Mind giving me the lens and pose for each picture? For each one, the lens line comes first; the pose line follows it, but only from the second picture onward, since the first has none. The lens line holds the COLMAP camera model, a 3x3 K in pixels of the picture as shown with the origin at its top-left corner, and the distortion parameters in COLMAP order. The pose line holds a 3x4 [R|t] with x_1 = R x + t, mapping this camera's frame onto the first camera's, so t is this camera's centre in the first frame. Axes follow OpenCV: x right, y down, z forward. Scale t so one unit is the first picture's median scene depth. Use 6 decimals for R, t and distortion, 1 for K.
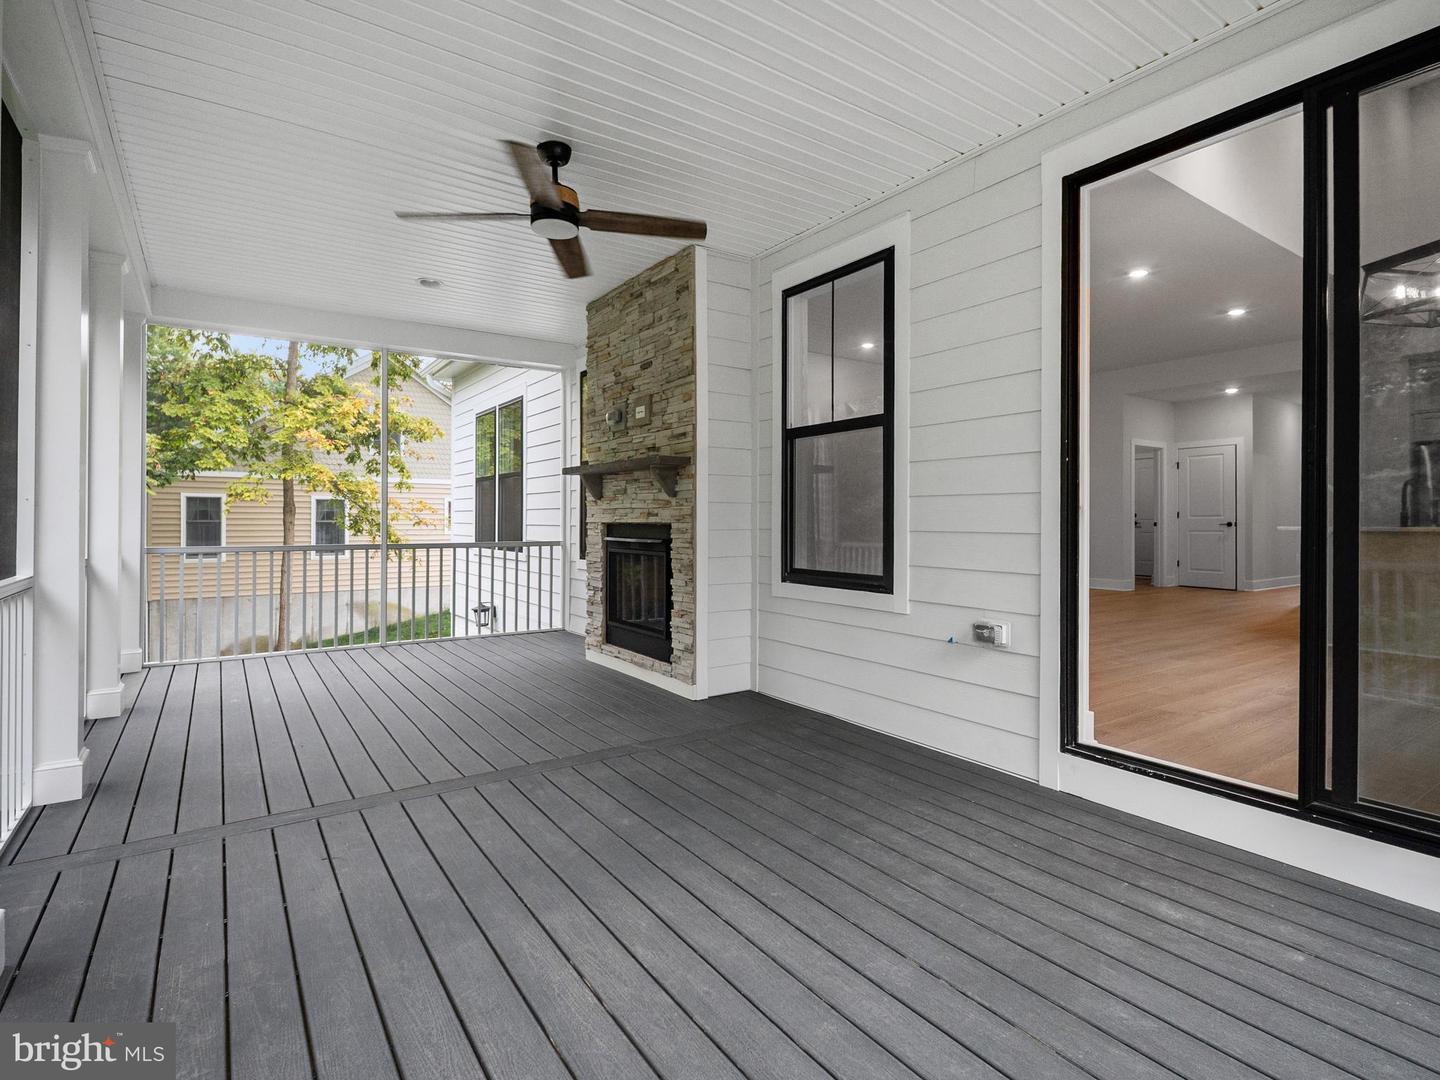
lens RADIAL K [[722.6, 0, 727.8], [0, 722.6, 530.9], [0, 0, 1]] dist [0.009779, -0.008771]
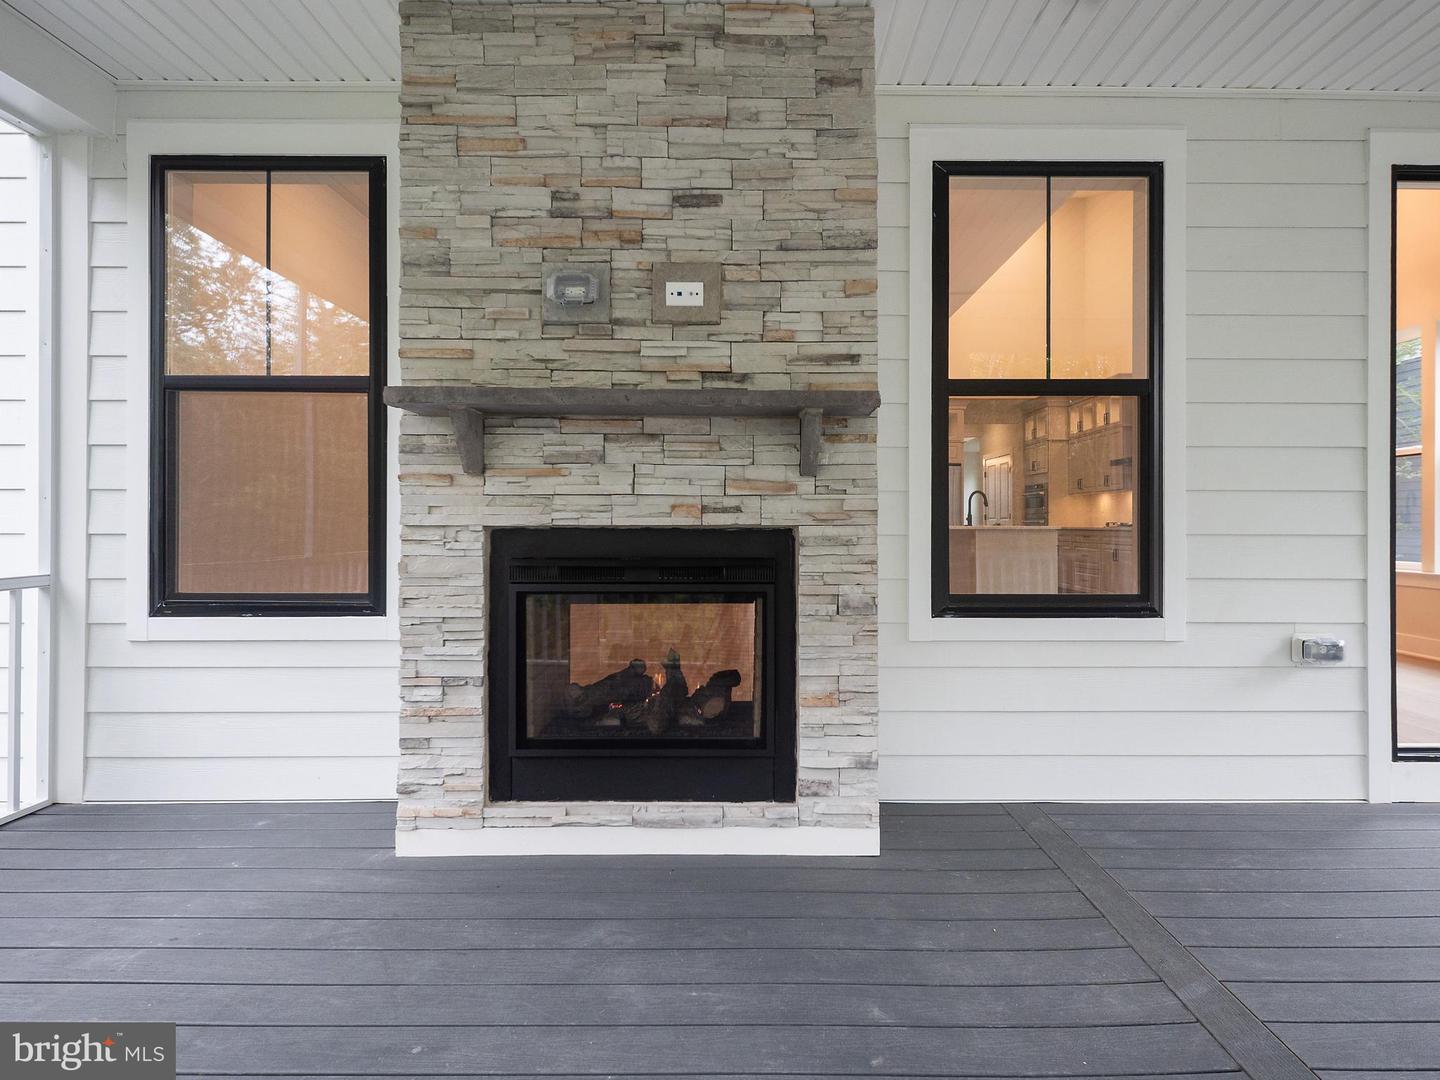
lens RADIAL K [[722.6, 0, 727.7], [0, 722.6, 527.7], [0, 0, 1]] dist [0.009779, -0.008771]
pose [[0.569691, -0.009359, 0.821806, -0.511182], [0.011441, 0.999929, 0.003456, -0.011818], [-0.821779, 0.007434, 0.569757, 0.724935]]
